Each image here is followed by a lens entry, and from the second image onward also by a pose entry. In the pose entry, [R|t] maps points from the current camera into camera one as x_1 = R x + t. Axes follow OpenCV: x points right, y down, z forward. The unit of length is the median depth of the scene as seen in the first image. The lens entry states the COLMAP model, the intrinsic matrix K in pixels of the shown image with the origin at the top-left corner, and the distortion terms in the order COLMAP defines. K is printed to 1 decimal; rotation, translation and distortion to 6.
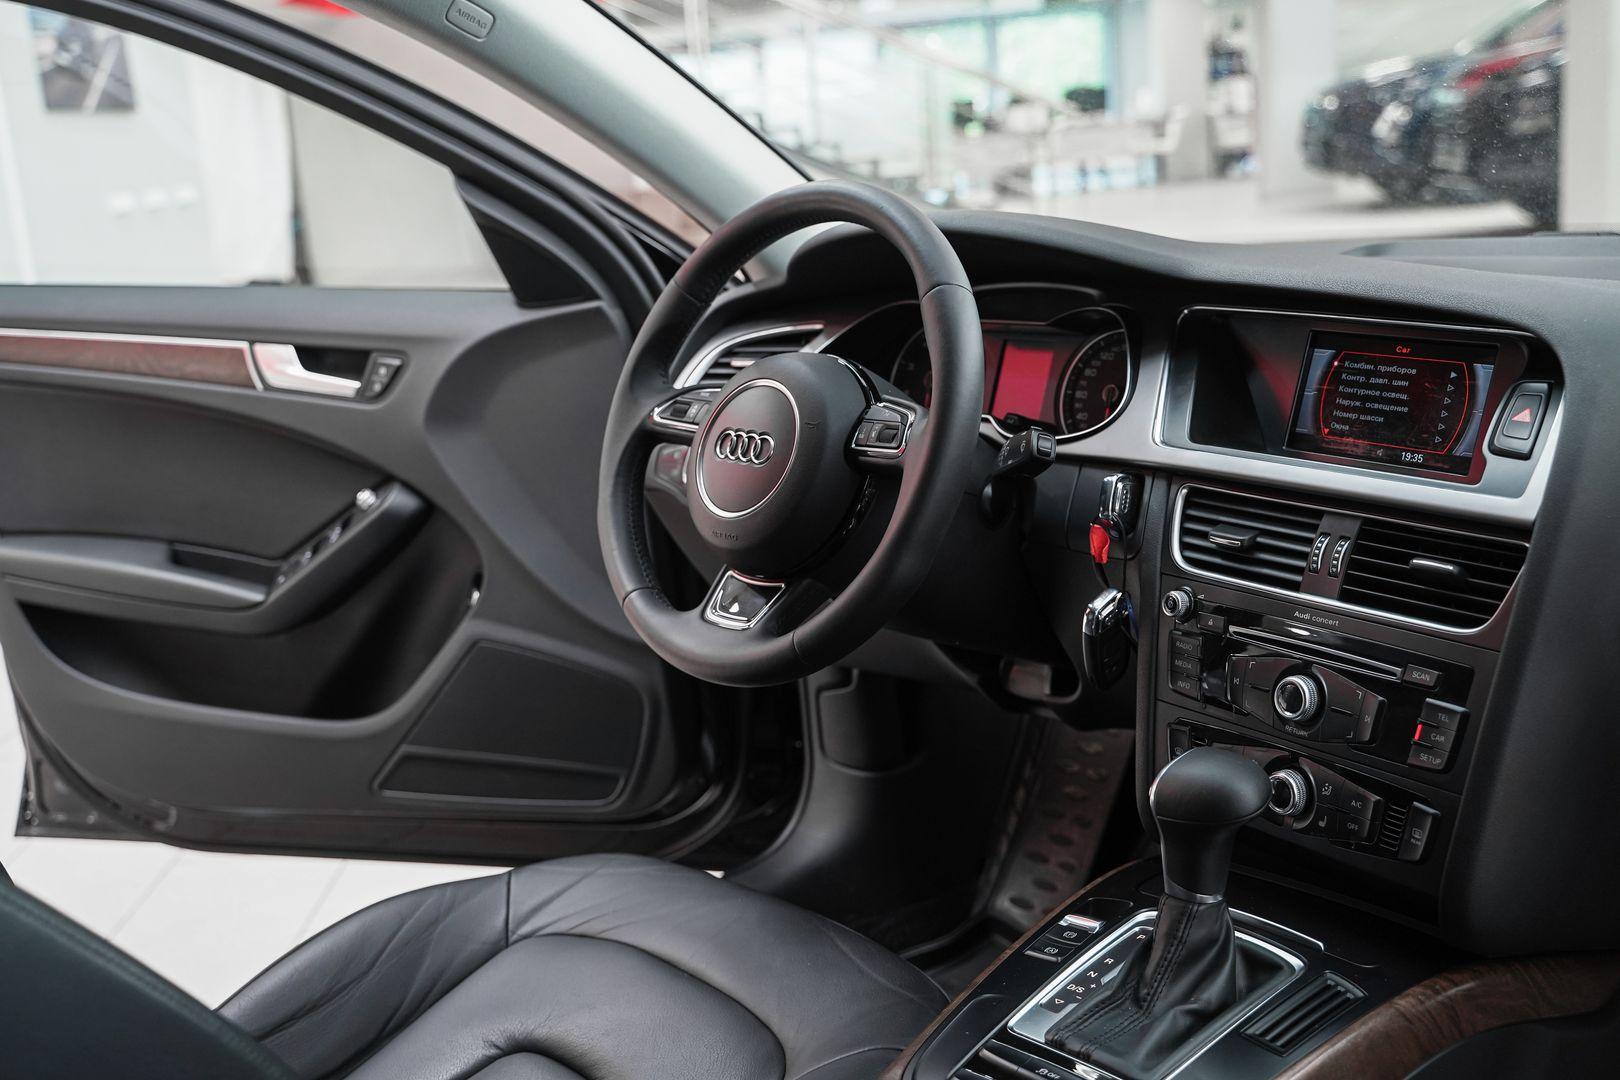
lens RADIAL K [[1807.5, 0, 773.9], [0, 1807.5, 521.6], [0, 0, 1]] dist [-0.022326, 0.069217]
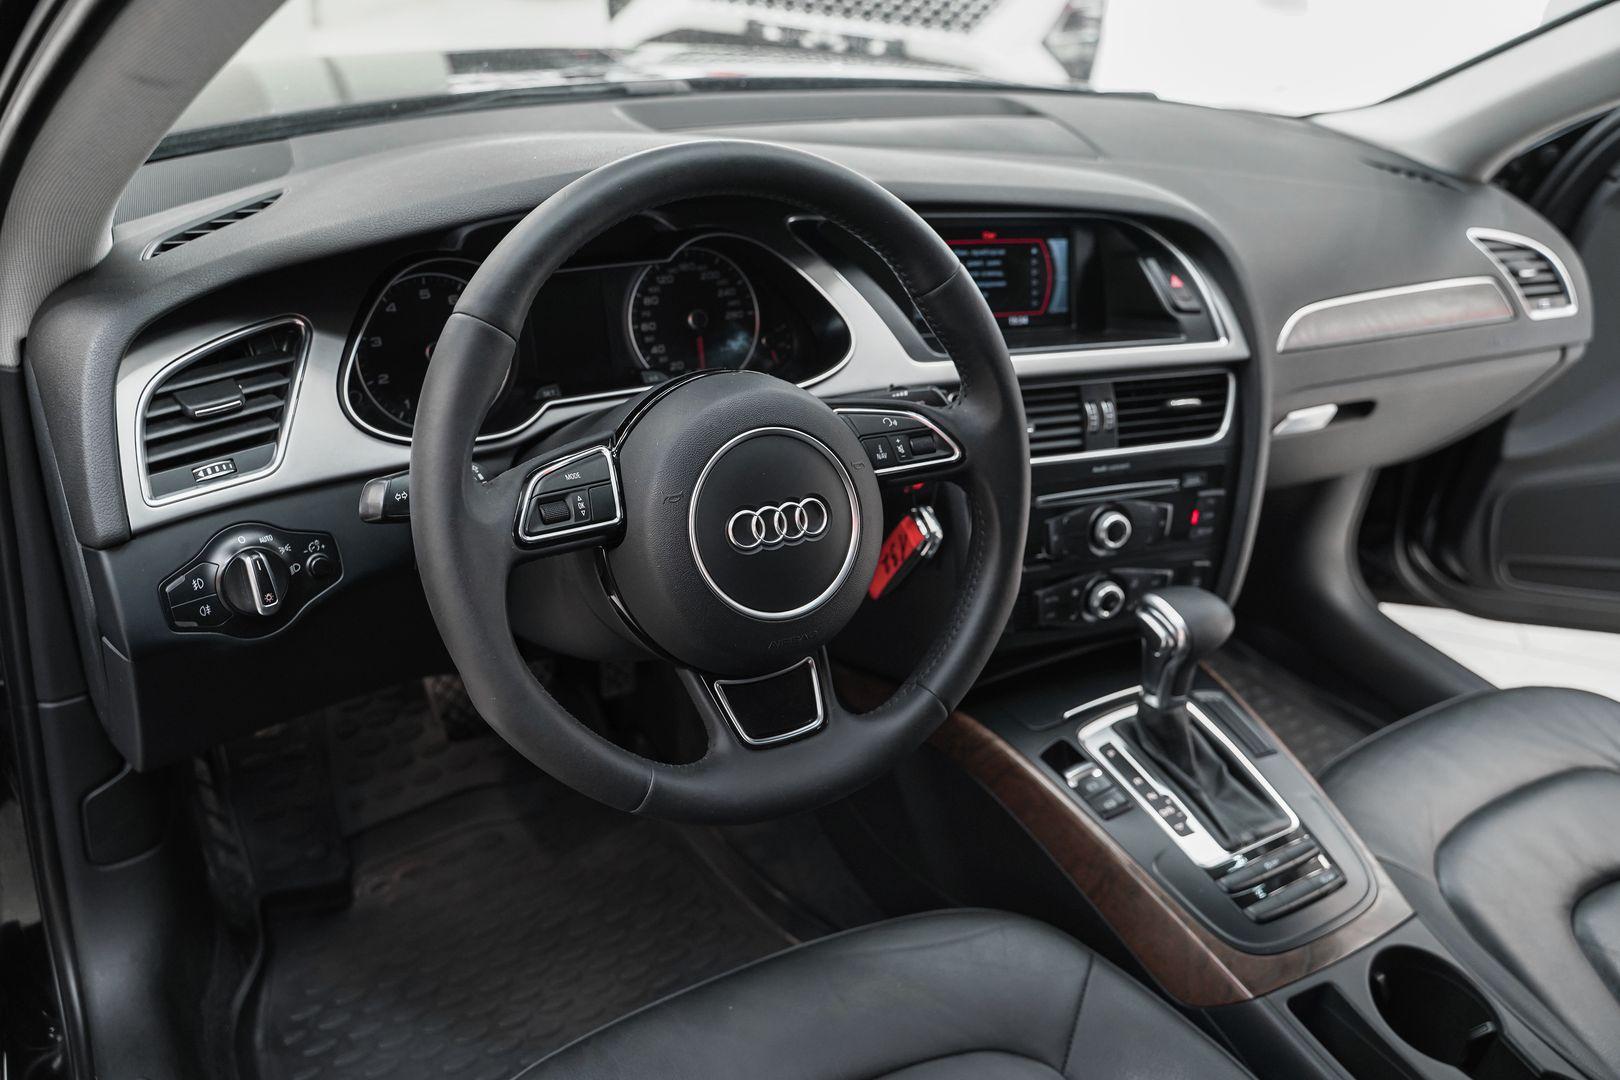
lens RADIAL K [[1316.1, 0, 810.0], [0, 1316.1, 540.0], [0, 0, 1]] dist [-0.130912, 0.110309]
pose [[0.162034, -0.406445, 0.899192, -0.518139], [0.113862, 0.912849, 0.392100, -0.252558], [-0.980194, 0.038850, 0.194191, 0.904859]]
